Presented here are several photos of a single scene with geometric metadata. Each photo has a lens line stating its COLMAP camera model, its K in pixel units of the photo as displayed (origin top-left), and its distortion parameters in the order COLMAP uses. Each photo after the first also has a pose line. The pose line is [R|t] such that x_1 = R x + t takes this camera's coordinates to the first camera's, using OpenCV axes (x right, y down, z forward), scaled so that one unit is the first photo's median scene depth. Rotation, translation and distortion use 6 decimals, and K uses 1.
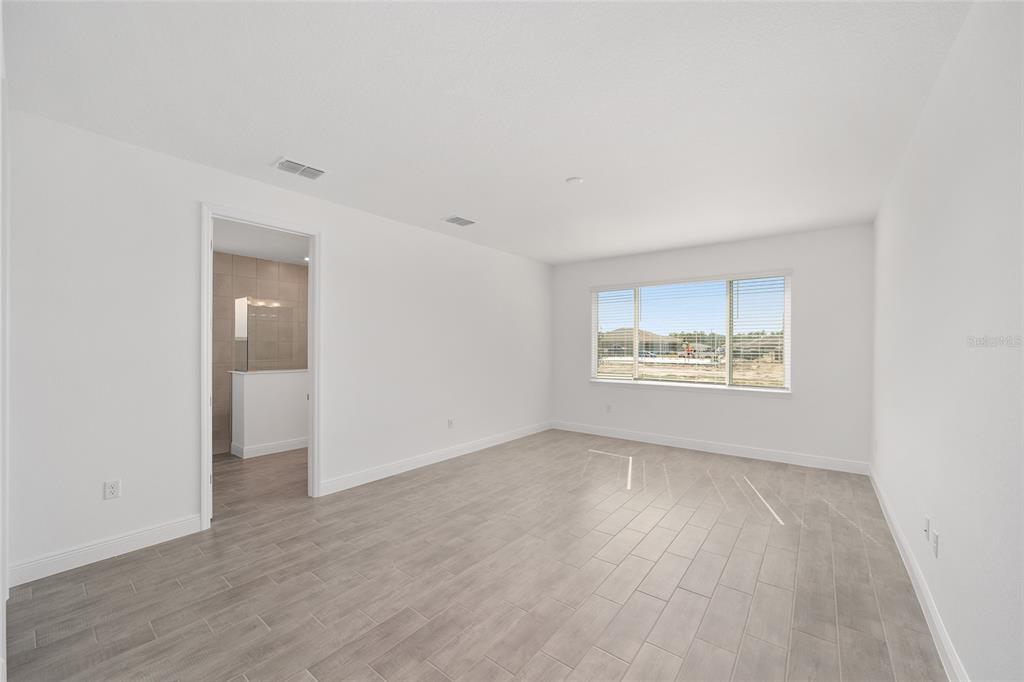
lens RADIAL K [[396.6, 0, 509.7], [0, 396.6, 342.9], [0, 0, 1]] dist [-0.030555, 0.011124]
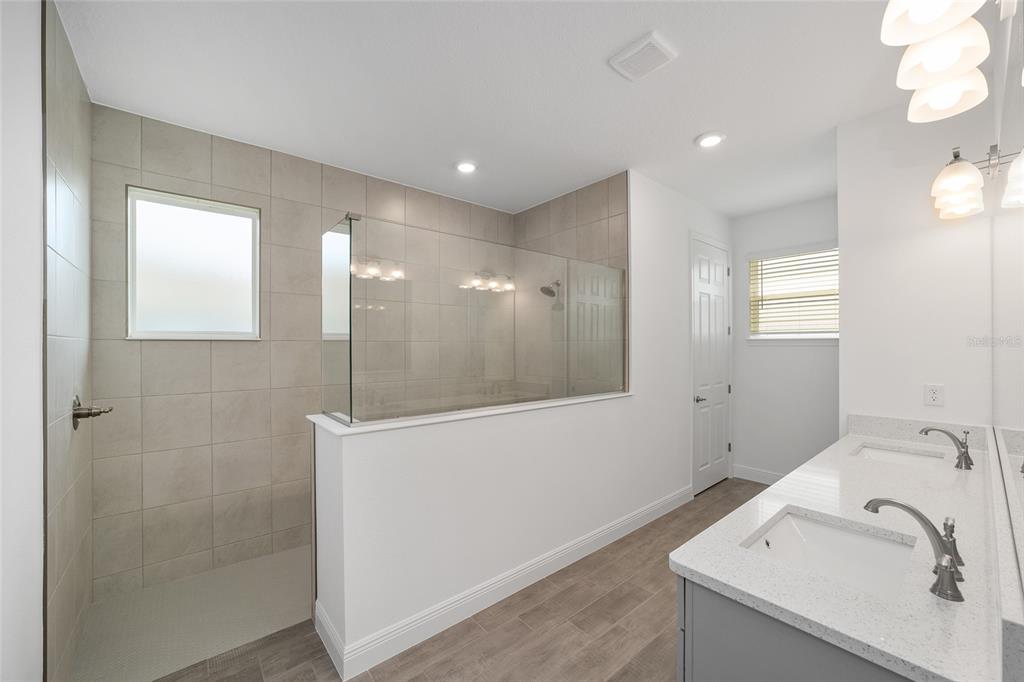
lens RADIAL K [[396.6, 0, 509.7], [0, 396.6, 342.9], [0, 0, 1]] dist [-0.030555, 0.011124]
pose [[0.978809, -0.009252, -0.204568, -0.552040], [0.009168, 0.999957, -0.001360, -0.000496], [0.204571, -0.000545, 0.978852, 0.827030]]
